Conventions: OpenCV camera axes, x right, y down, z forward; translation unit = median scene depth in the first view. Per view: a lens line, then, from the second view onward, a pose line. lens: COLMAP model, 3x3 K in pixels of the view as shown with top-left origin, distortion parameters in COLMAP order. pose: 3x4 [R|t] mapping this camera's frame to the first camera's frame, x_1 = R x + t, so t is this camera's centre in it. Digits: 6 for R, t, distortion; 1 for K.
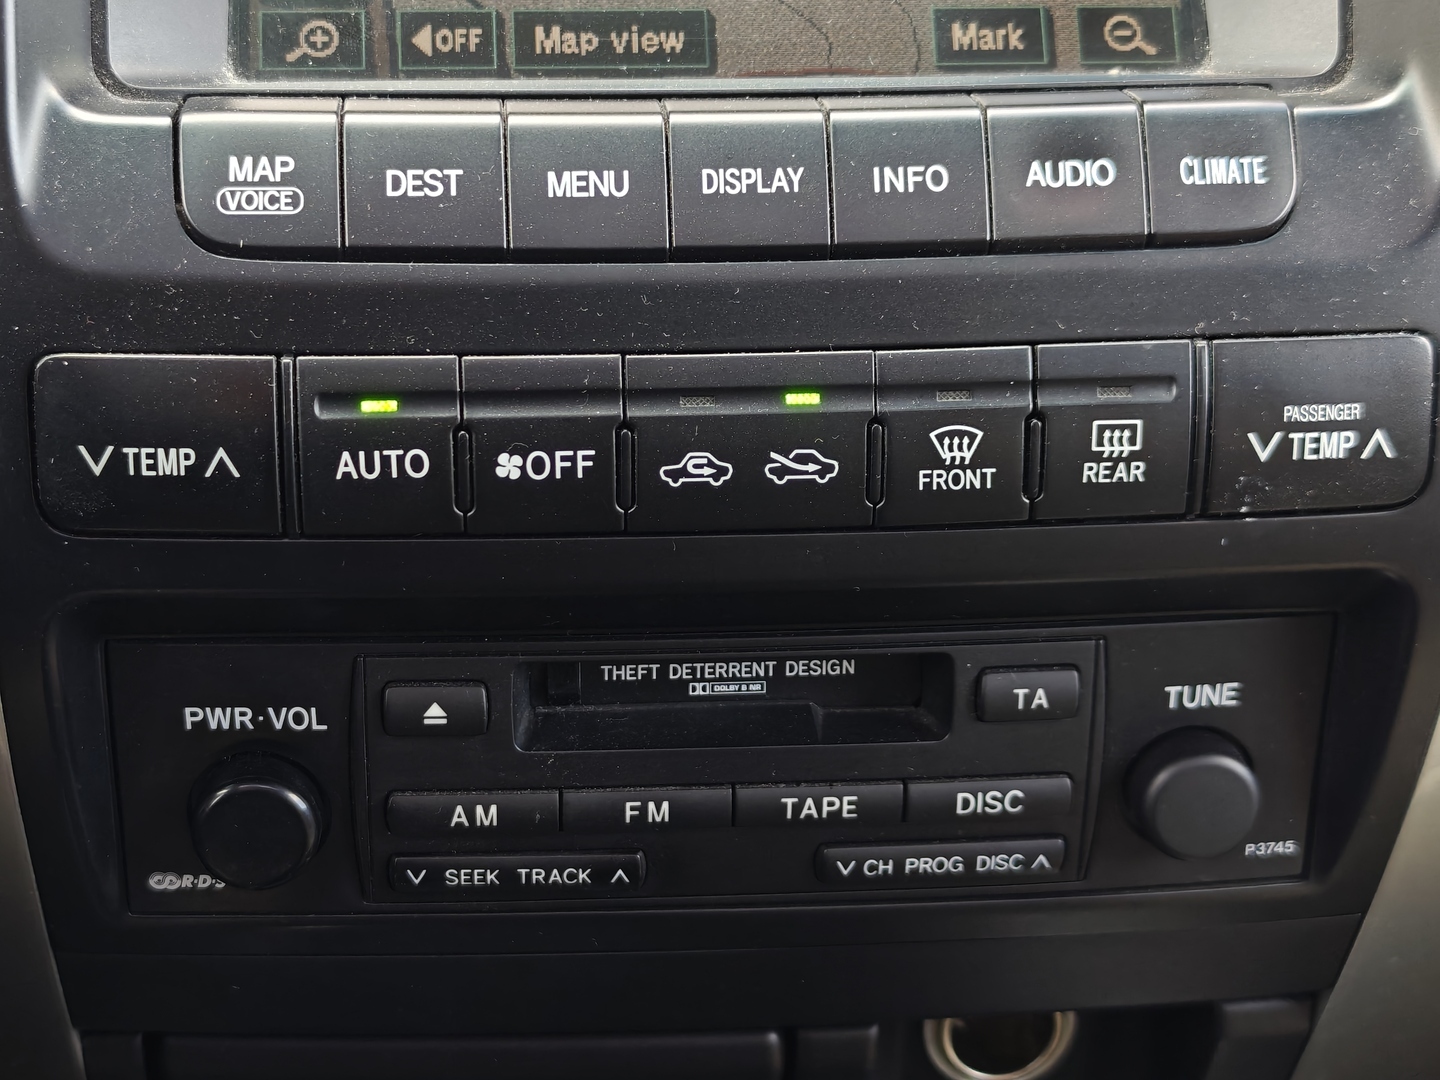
lens RADIAL K [[2515.1, 0, 718.7], [0, 2515.1, 549.8], [0, 0, 1]] dist [0.130544, 0.000000]
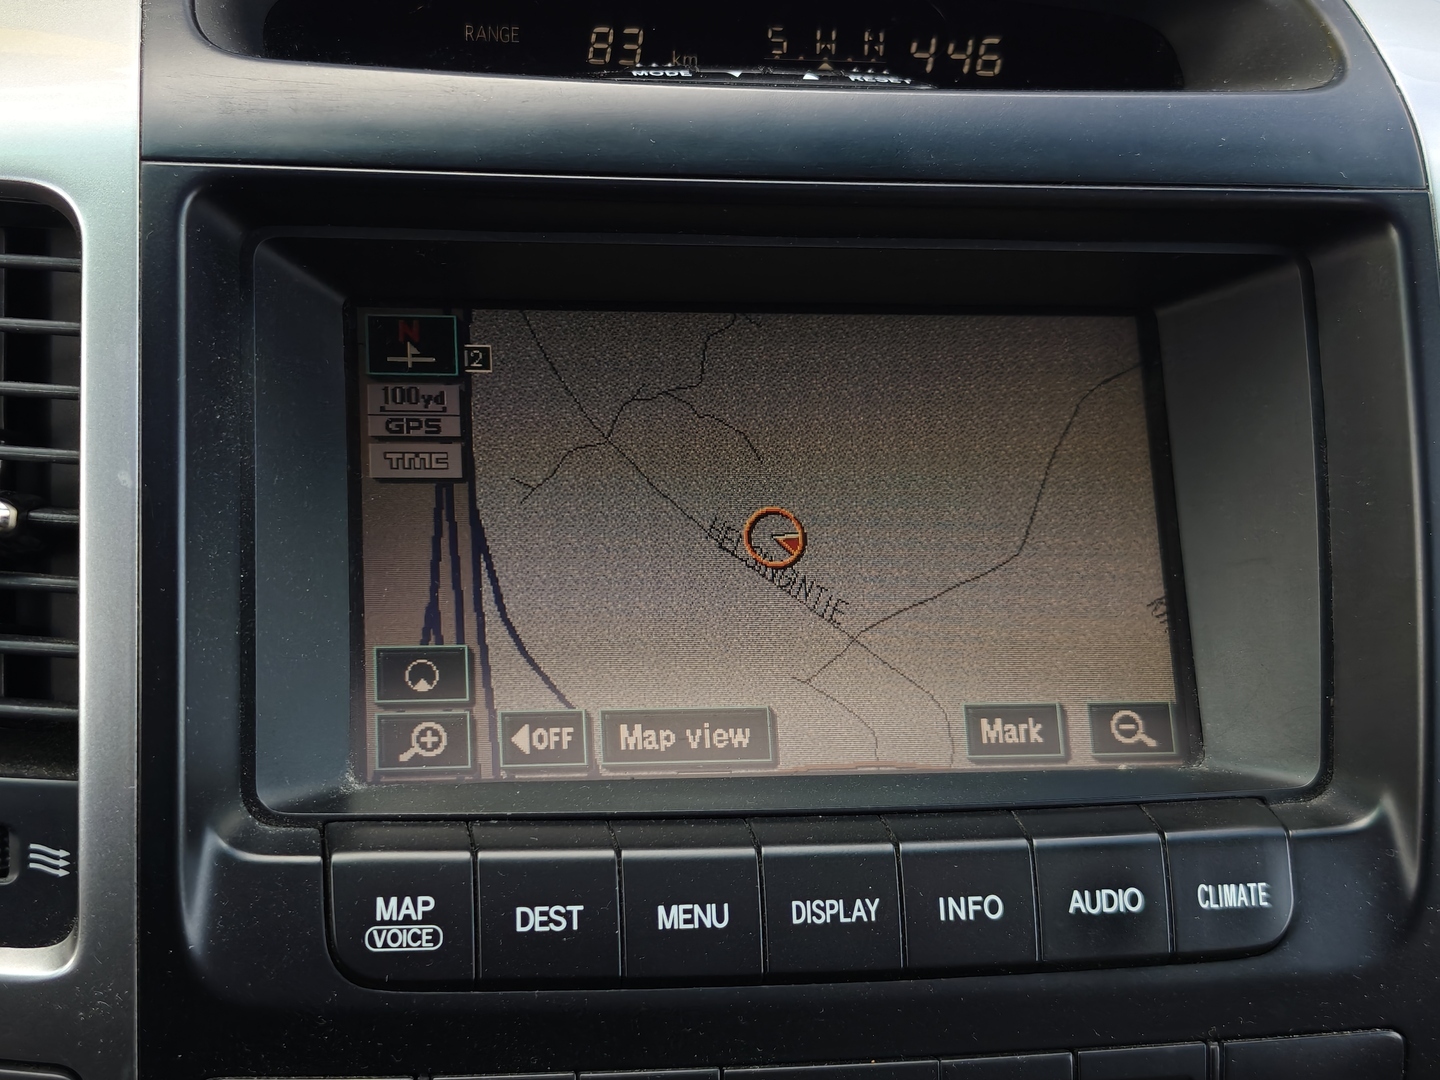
lens RADIAL K [[2515.1, 0, 716.1], [0, 2515.1, 531.9], [0, 0, 1]] dist [0.130544, 0.000000]
pose [[0.994175, 0.014901, 0.106744, -0.162511], [-0.011777, 0.999485, -0.029837, -0.279837], [-0.107134, 0.028406, 0.993839, -0.129368]]
